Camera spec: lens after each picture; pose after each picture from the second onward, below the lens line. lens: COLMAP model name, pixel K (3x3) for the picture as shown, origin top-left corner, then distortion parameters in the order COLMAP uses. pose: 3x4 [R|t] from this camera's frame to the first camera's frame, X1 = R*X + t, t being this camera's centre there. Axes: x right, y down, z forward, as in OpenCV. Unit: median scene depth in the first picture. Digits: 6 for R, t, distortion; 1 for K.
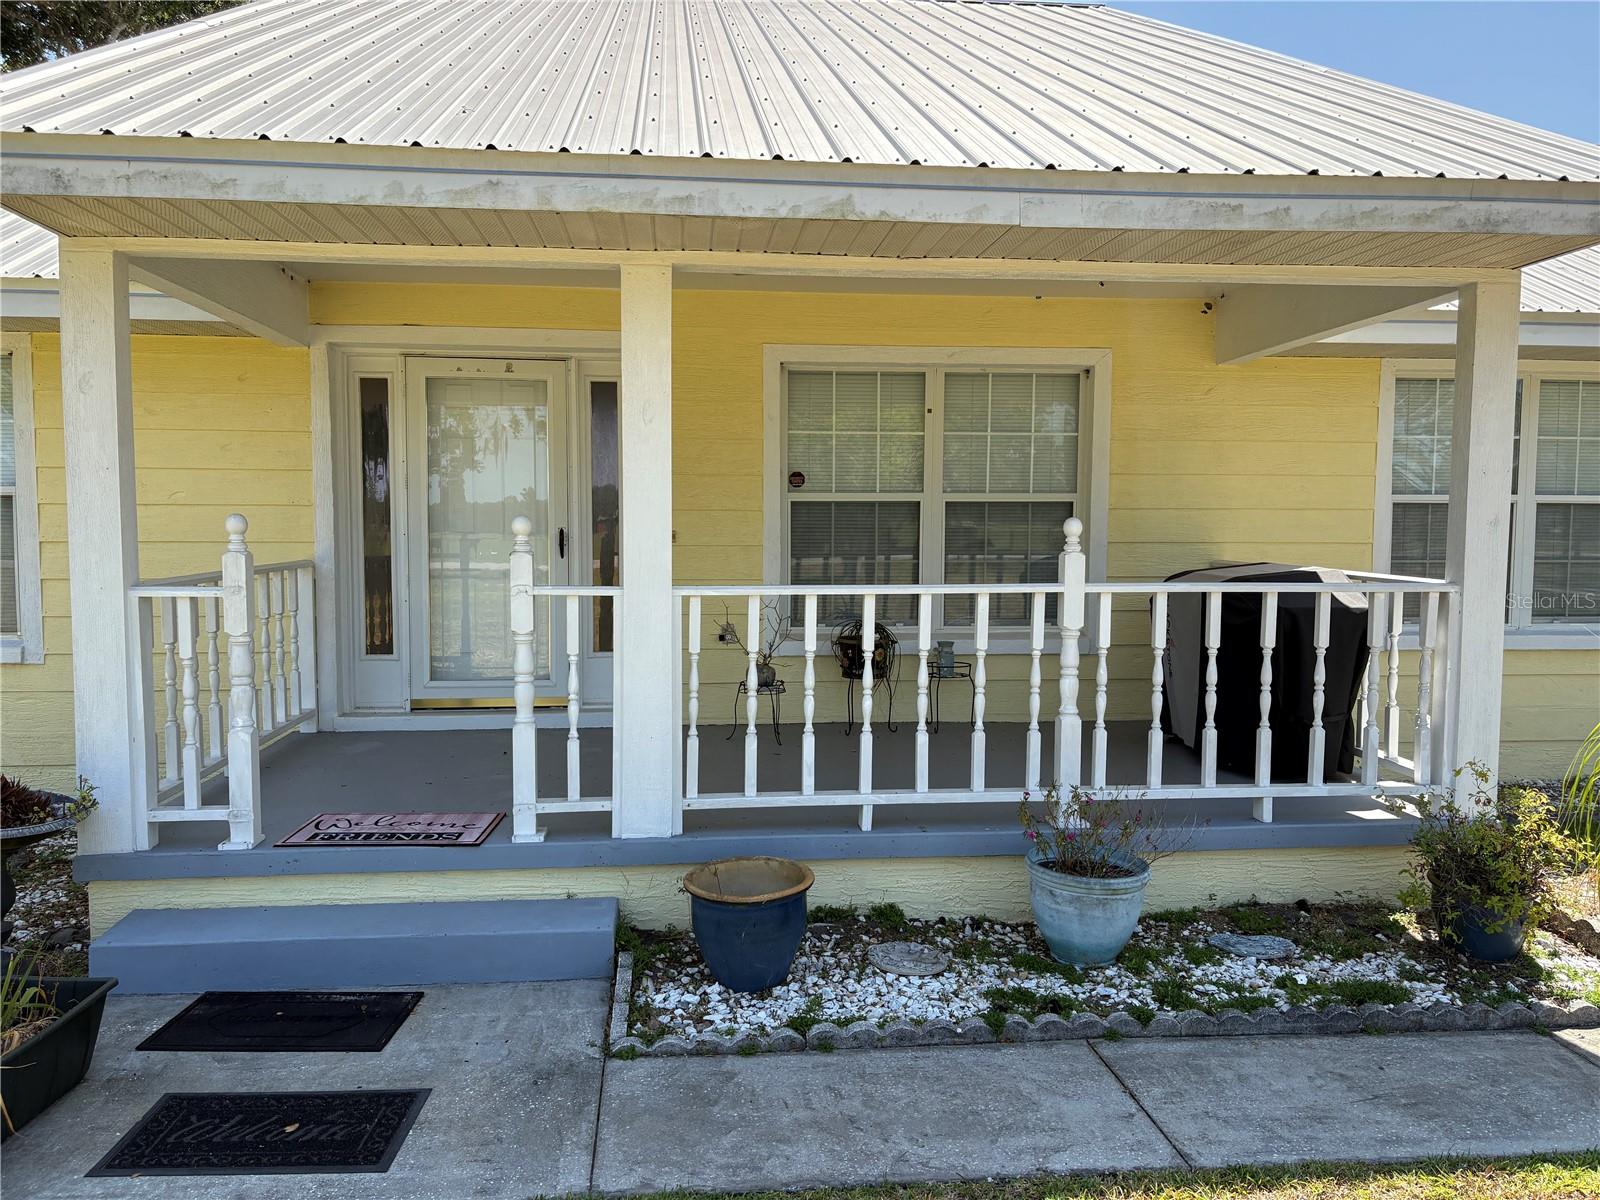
lens RADIAL K [[1213.9, 0, 800.2], [0, 1213.9, 603.2], [0, 0, 1]] dist [0.012940, 0.002244]
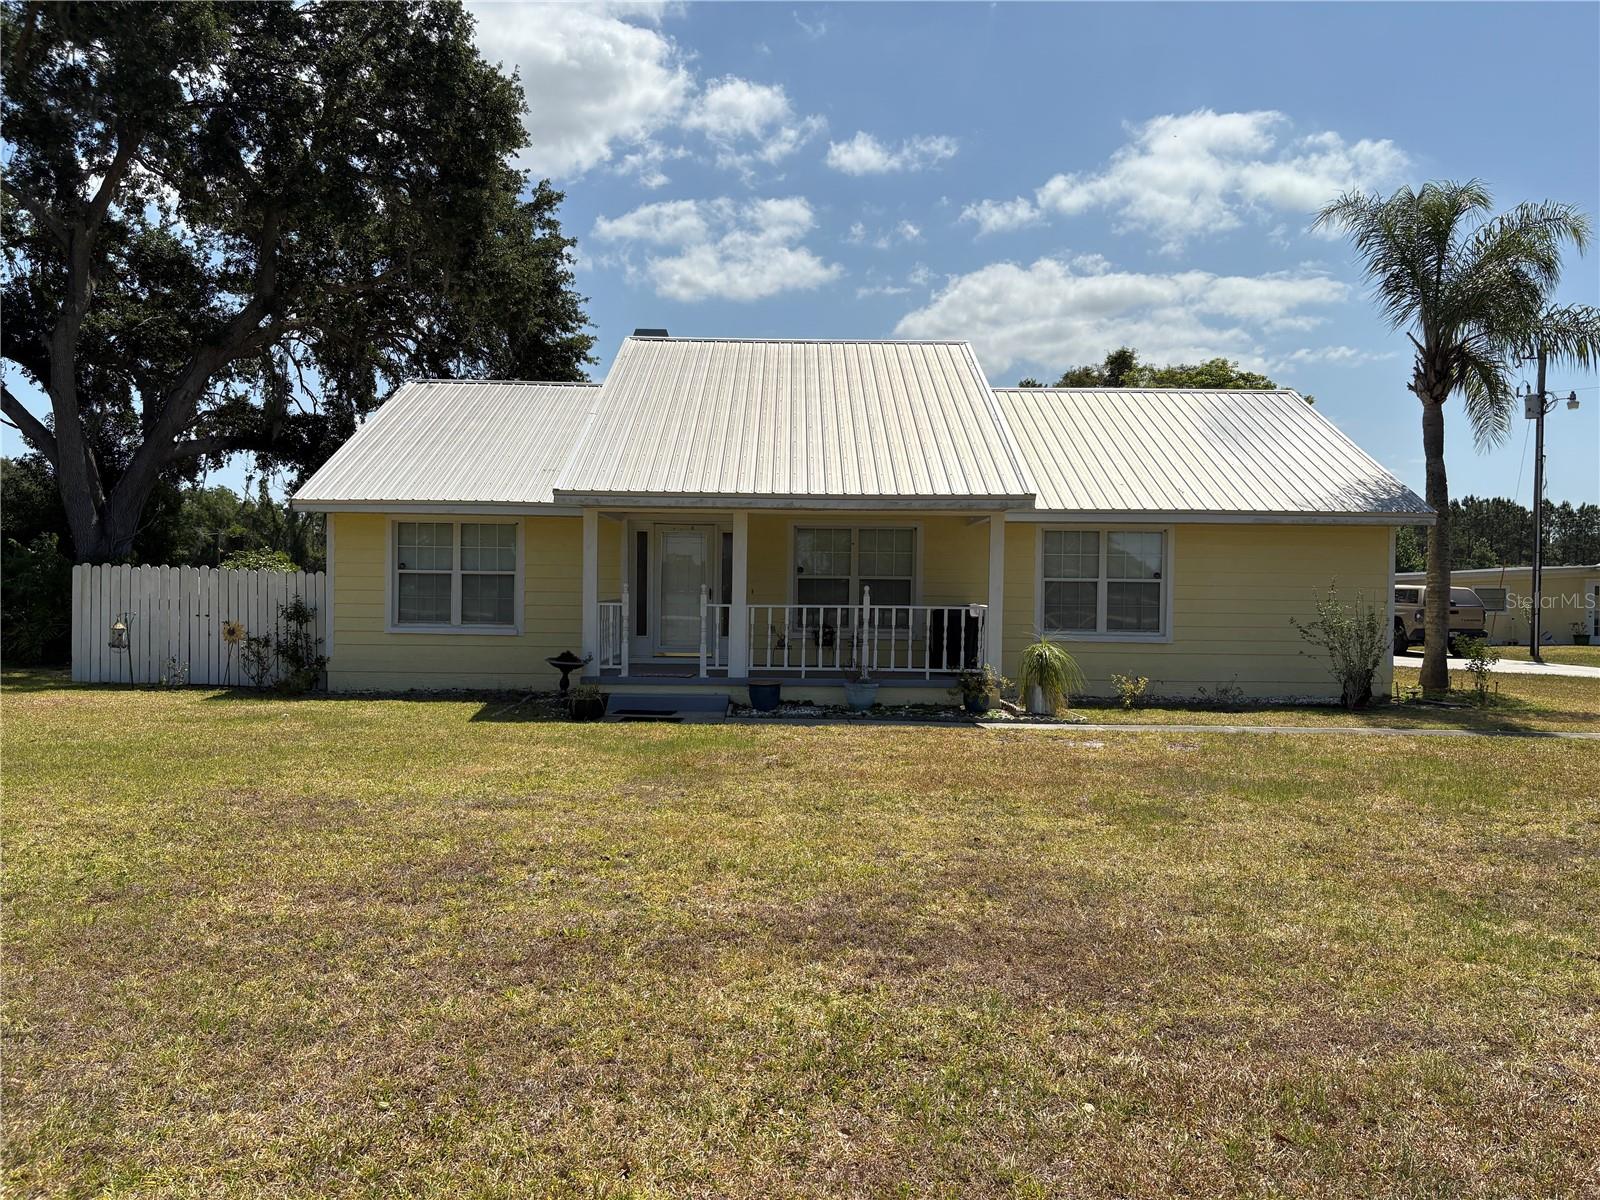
lens RADIAL K [[1213.9, 0, 798.7], [0, 1213.9, 597.9], [0, 0, 1]] dist [0.012940, 0.002244]
pose [[0.995374, 0.007720, -0.095765, 0.357318], [-0.013595, 0.998055, -0.060841, 0.168206], [0.095109, 0.061861, 0.993543, -2.310825]]
